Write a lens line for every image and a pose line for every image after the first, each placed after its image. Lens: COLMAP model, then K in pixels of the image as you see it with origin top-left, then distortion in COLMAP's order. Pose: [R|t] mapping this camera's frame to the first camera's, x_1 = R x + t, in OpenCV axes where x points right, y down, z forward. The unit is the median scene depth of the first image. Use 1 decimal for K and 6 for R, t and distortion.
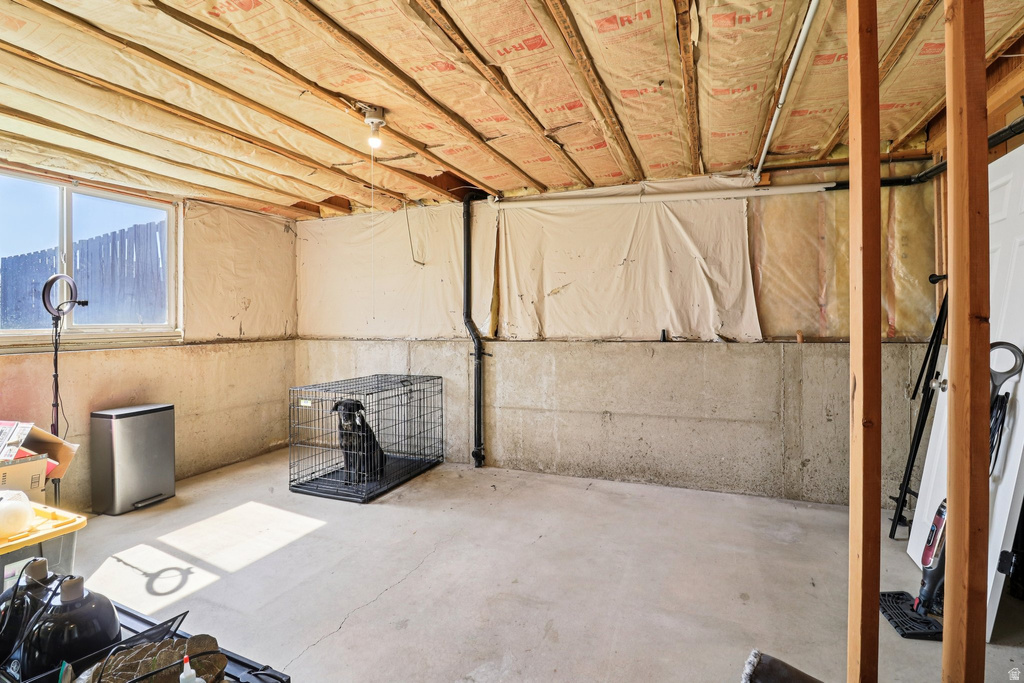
lens RADIAL K [[491.0, 0, 510.6], [0, 491.0, 329.1], [0, 0, 1]] dist [0.000319, -0.013207]
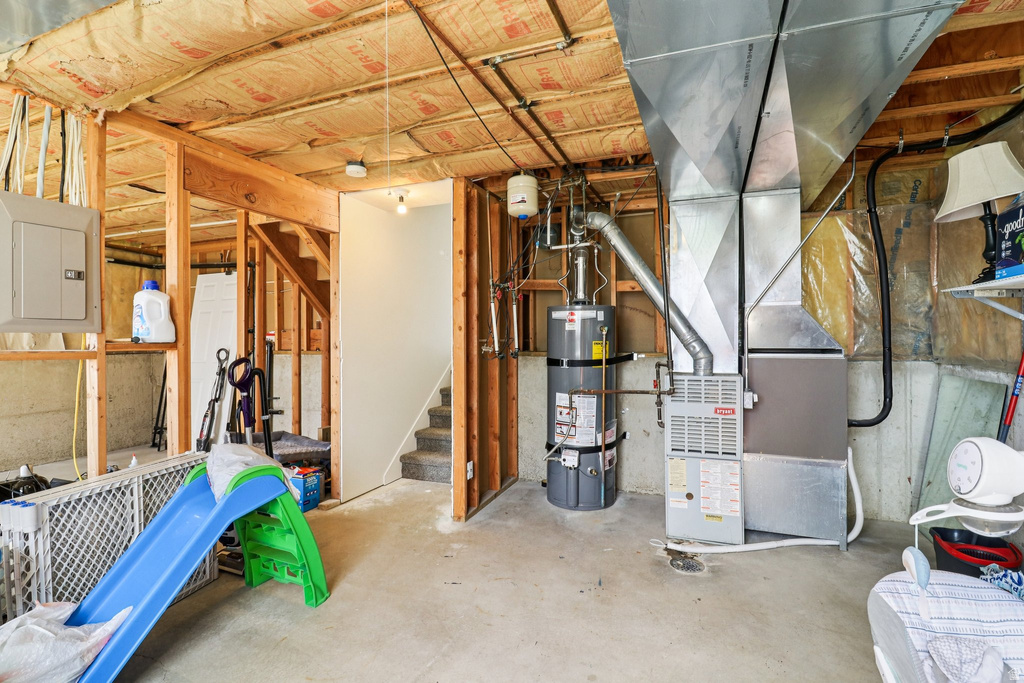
lens RADIAL K [[491.0, 0, 510.6], [0, 491.0, 329.1], [0, 0, 1]] dist [0.000319, -0.013207]
pose [[0.004666, 0.016686, 0.999850, -0.934584], [0.024979, 0.999547, -0.016798, 0.005042], [-0.999677, 0.025054, 0.004247, -0.343978]]
